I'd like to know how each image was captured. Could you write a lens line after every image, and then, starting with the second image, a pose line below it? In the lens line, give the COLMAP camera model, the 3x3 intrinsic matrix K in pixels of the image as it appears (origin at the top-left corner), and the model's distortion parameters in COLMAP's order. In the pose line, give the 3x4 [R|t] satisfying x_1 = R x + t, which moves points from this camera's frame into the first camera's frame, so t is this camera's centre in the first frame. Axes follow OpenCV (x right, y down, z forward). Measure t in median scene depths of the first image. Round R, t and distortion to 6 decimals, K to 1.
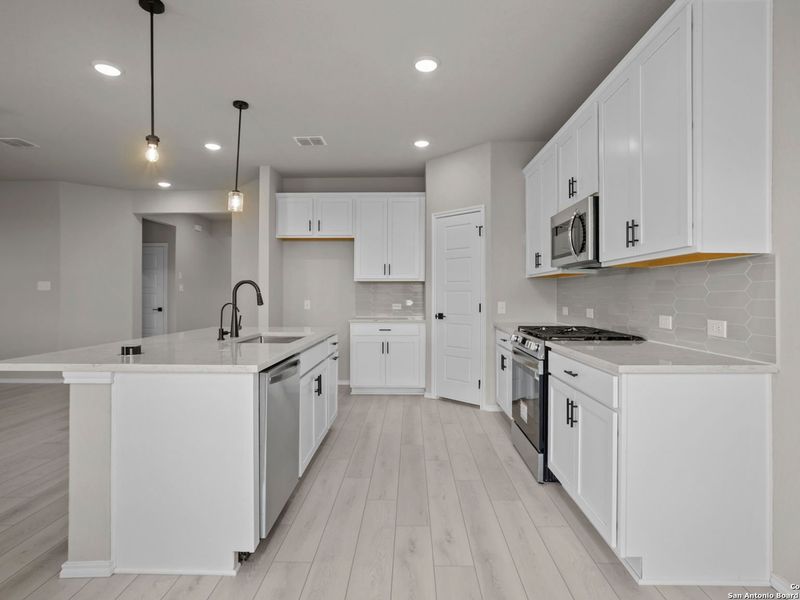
lens RADIAL K [[433.0, 0, 397.5], [0, 433.0, 294.3], [0, 0, 1]] dist [-0.009730, 0.004220]
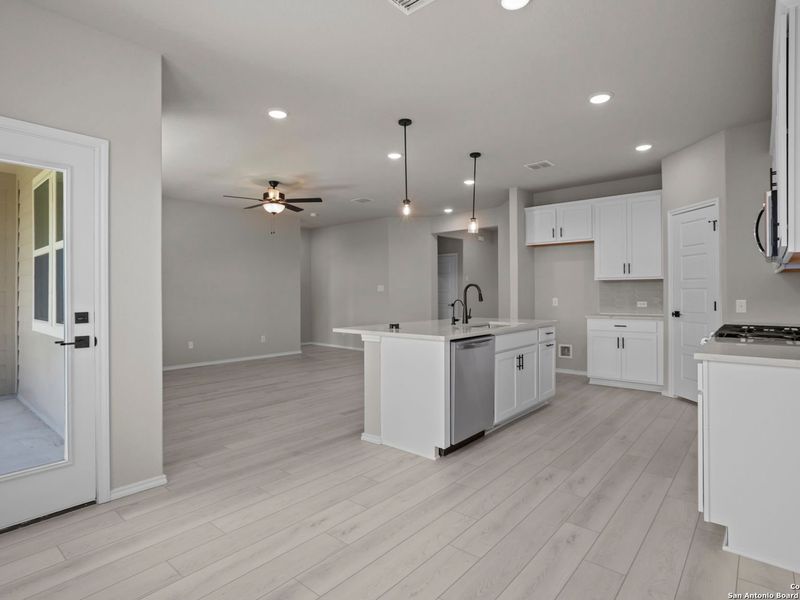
lens RADIAL K [[433.0, 0, 407.9], [0, 433.0, 293.4], [0, 0, 1]] dist [-0.009730, 0.004220]
pose [[0.781335, -0.003660, -0.624101, 0.255368], [0.006338, 0.999978, 0.002070, -0.002907], [0.624079, -0.005573, 0.781341, -0.164716]]
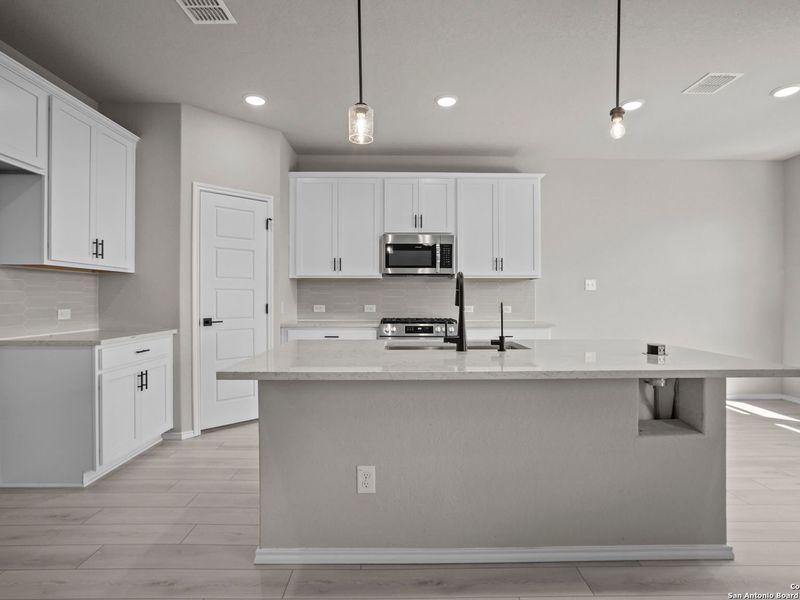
lens RADIAL K [[433.0, 0, 400.0], [0, 433.0, 299.0], [0, 0, 1]] dist [-0.009730, 0.004220]
pose [[-0.039732, -0.007611, 0.999181, -0.725421], [-0.005647, 0.999957, 0.007392, 0.003205], [-0.999194, -0.005349, -0.039774, 0.758115]]
